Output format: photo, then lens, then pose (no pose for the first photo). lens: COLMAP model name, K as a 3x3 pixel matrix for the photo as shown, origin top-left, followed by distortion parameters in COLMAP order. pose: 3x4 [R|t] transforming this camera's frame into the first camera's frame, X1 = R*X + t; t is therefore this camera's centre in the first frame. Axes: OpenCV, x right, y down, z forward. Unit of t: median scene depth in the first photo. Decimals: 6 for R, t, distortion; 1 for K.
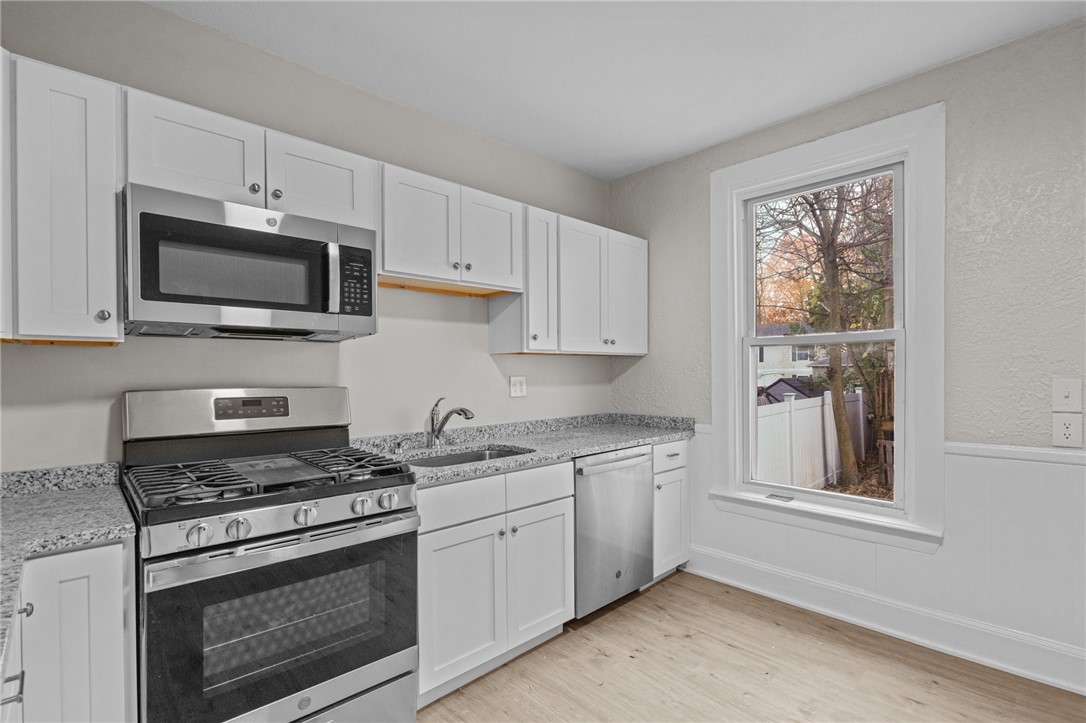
lens RADIAL K [[501.1, 0, 540.9], [0, 501.1, 377.5], [0, 0, 1]] dist [0.000005, 0.000306]
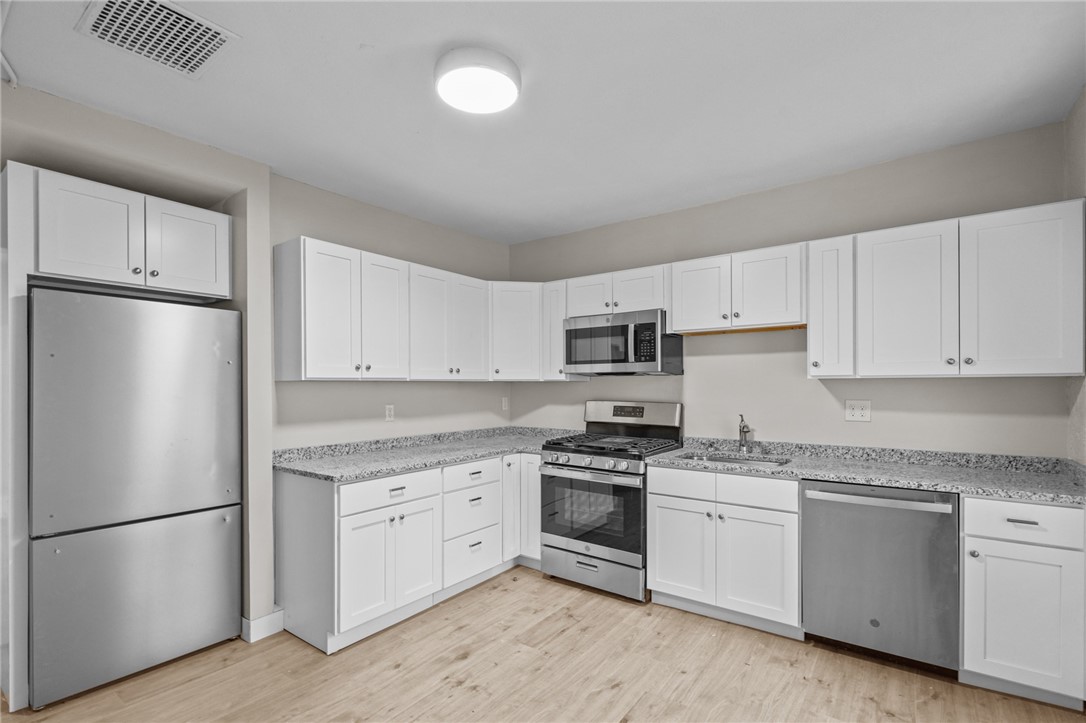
lens RADIAL K [[505.7, 0, 541.4], [0, 505.7, 386.2], [0, 0, 1]] dist [-0.000348, -0.000085]
pose [[0.173673, 0.009852, -0.984754, 1.188960], [-0.008514, 0.999928, 0.008502, -0.047556], [0.984767, 0.006907, 0.173745, 0.307311]]
